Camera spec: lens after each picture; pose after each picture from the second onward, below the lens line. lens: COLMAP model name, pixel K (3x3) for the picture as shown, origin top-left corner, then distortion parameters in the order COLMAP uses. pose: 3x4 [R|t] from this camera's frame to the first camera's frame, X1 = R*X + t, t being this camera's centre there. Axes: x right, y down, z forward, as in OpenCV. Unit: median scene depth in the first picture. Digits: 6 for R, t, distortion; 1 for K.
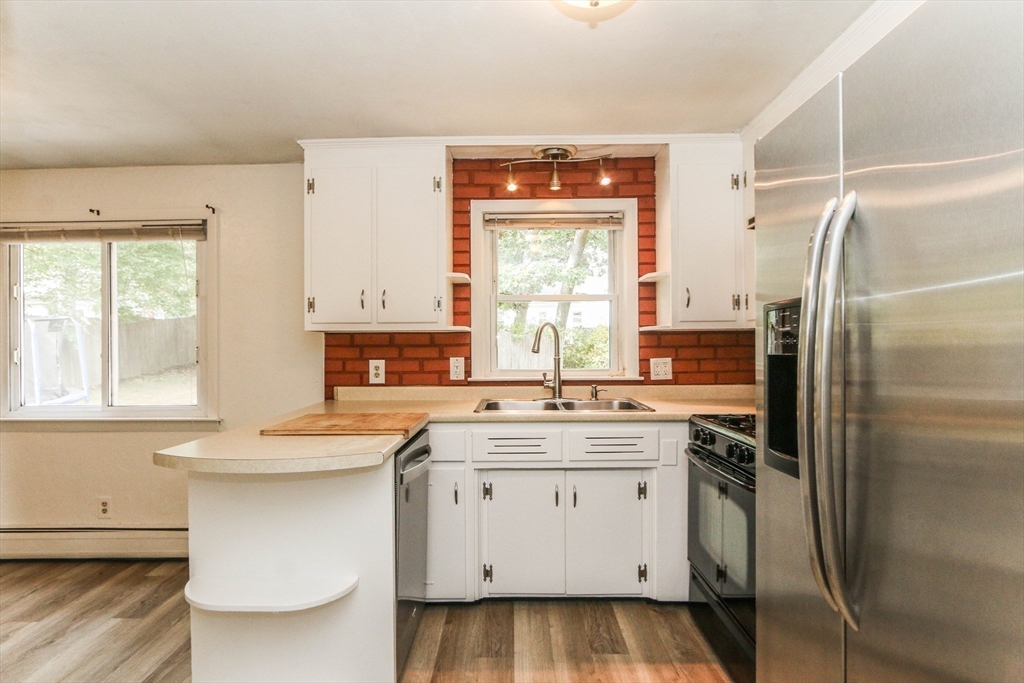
lens RADIAL K [[537.1, 0, 510.4], [0, 537.1, 344.0], [0, 0, 1]] dist [0.005513, 0.001012]
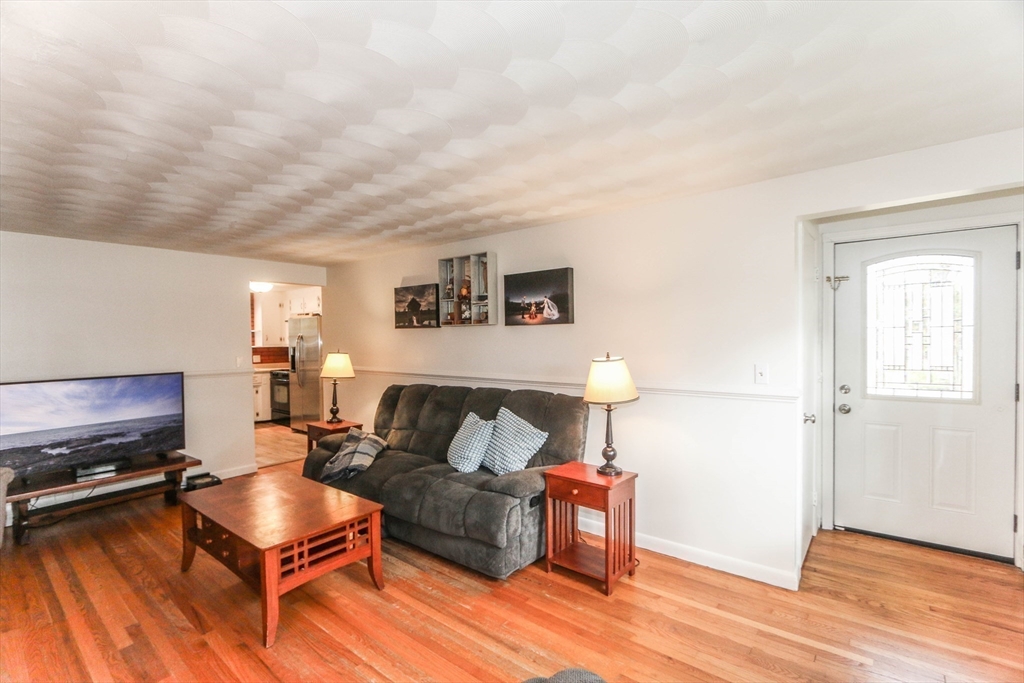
lens RADIAL K [[480.6, 0, 502.4], [0, 480.6, 344.0], [0, 0, 1]] dist [-0.014127, 0.000225]
pose [[0.628827, -0.008298, 0.777501, -1.013463], [0.001847, 0.999956, 0.009178, -0.065525], [-0.777543, -0.004336, 0.628815, -1.924051]]
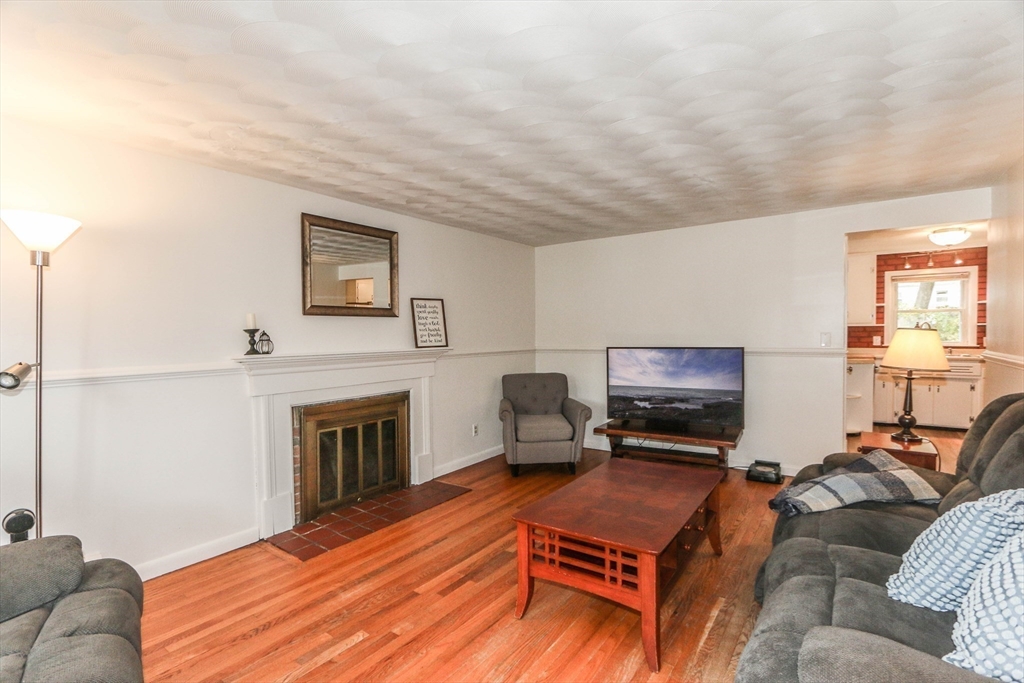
lens RADIAL K [[480.6, 0, 509.9], [0, 480.6, 344.0], [0, 0, 1]] dist [-0.014127, 0.000225]
pose [[0.817548, 0.013782, -0.575696, -0.218095], [0.008279, 0.999329, 0.035679, -0.031932], [0.575801, -0.033936, 0.816885, -1.758767]]
